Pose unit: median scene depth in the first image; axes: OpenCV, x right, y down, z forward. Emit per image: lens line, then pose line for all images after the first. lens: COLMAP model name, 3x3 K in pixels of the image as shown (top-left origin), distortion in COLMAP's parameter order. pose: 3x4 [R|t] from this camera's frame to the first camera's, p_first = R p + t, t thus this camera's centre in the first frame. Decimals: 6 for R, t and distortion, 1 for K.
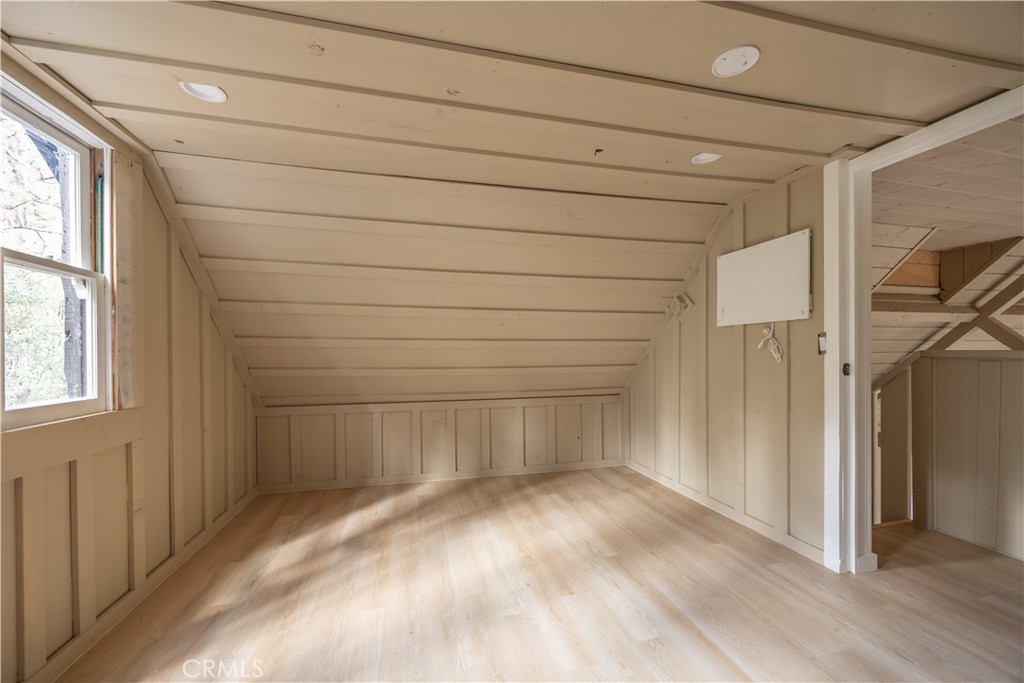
lens RADIAL K [[392.3, 0, 507.5], [0, 392.3, 356.3], [0, 0, 1]] dist [-0.000188, -0.000089]
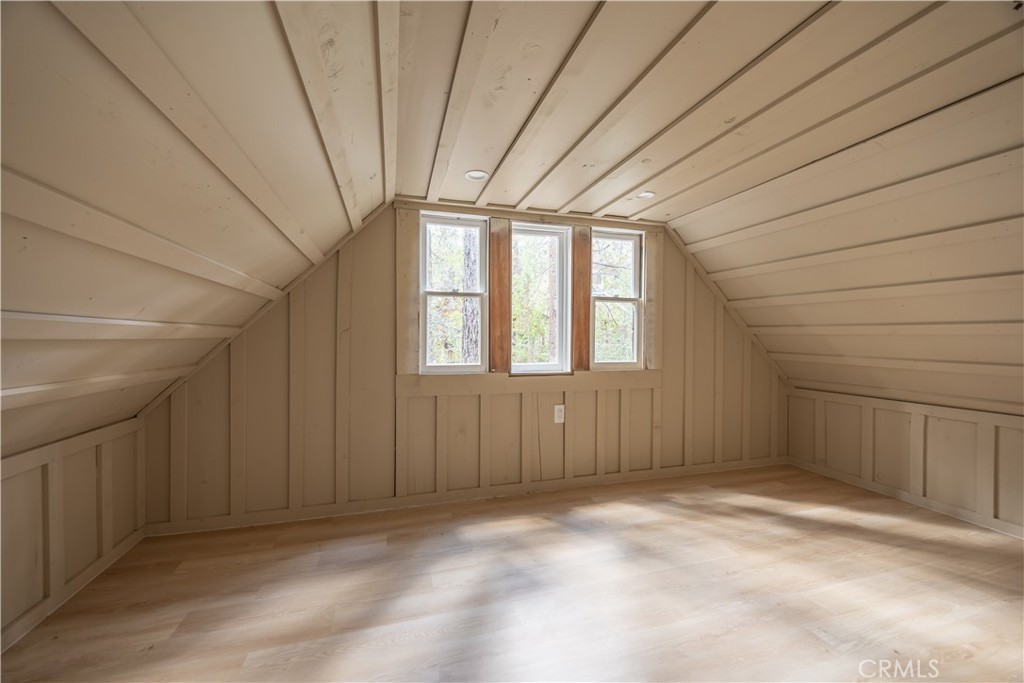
lens RADIAL K [[406.9, 0, 515.3], [0, 406.9, 341.8], [0, 0, 1]] dist [-0.000284, -0.000015]
pose [[0.054871, 0.016069, -0.998364, 0.700069], [-0.011886, 0.999810, 0.015439, -0.014021], [0.998423, 0.011019, 0.055051, 0.198655]]
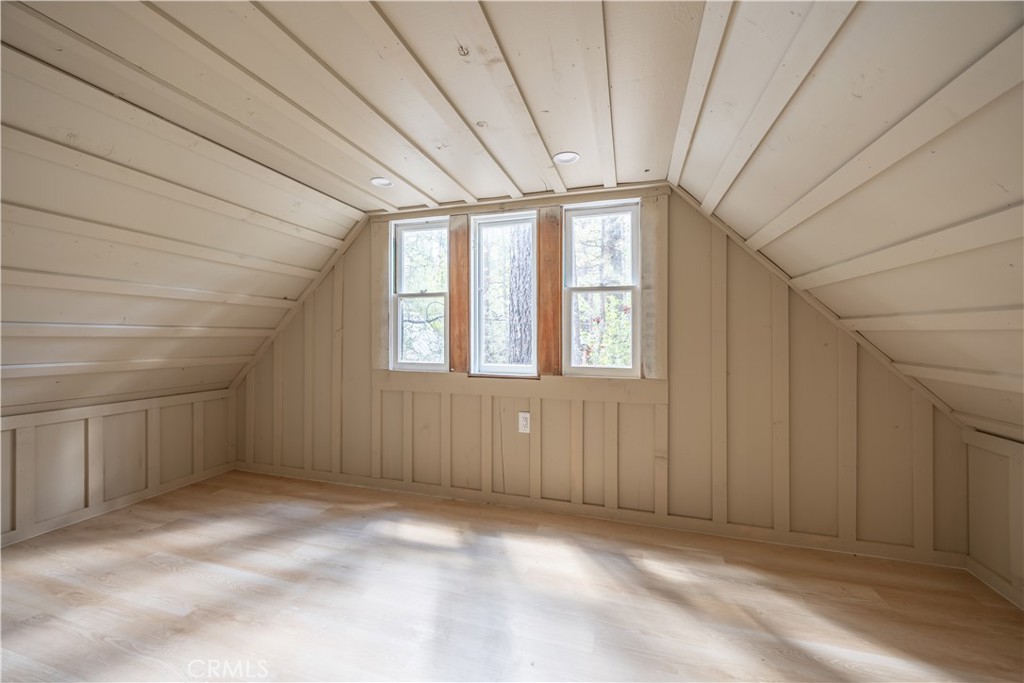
lens RADIAL K [[418.1, 0, 509.8], [0, 418.1, 332.6], [0, 0, 1]] dist [0.000025, 0.000012]
pose [[-0.533512, 0.003190, -0.845786, 0.419270], [-0.004658, 0.999967, 0.006709, -0.028800], [0.845780, 0.007519, -0.533480, 1.057872]]
